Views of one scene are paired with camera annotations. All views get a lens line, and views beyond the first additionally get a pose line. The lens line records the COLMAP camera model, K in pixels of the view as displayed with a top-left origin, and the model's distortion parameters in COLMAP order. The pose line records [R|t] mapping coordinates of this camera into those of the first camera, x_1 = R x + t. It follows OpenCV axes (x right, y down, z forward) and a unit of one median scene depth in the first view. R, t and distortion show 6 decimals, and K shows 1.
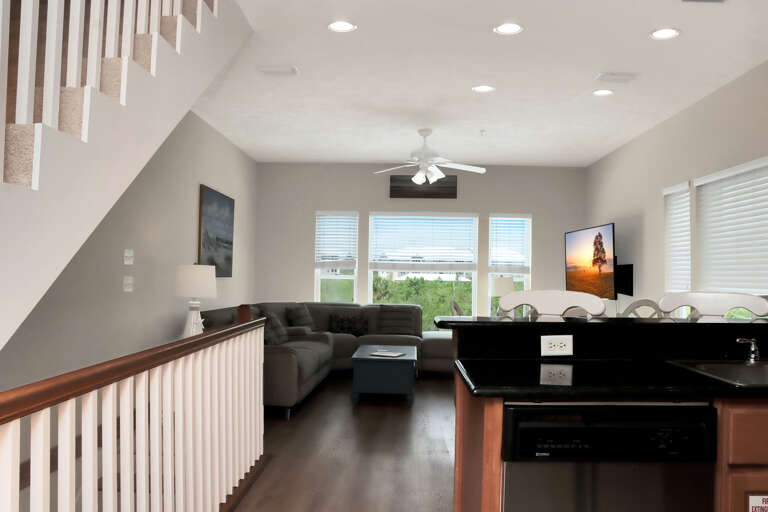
lens RADIAL K [[647.2, 0, 384.0], [0, 647.2, 256.0], [0, 0, 1]] dist [-0.092302, 0.005282]
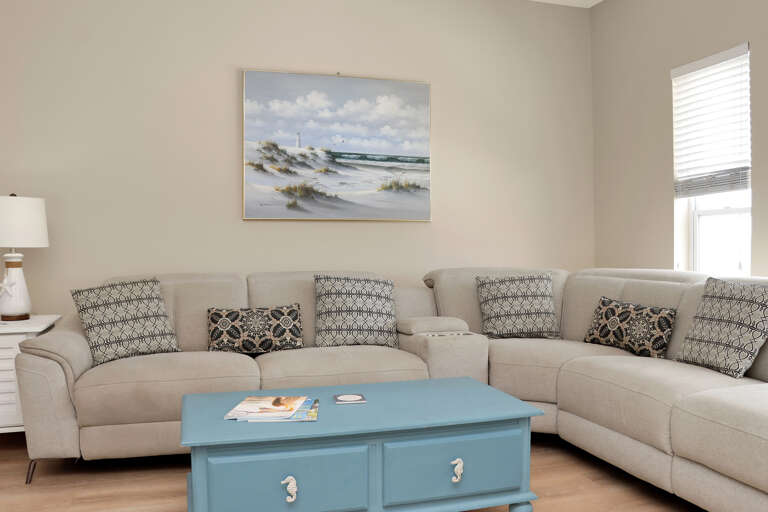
lens RADIAL K [[650.2, 0, 385.3], [0, 650.2, 281.3], [0, 0, 1]] dist [-0.123164, -0.000093]
pose [[0.322064, 0.032963, -0.946144, 0.311378], [0.041619, 0.997935, 0.048934, 0.060465], [0.945803, -0.055137, 0.320026, 0.833175]]
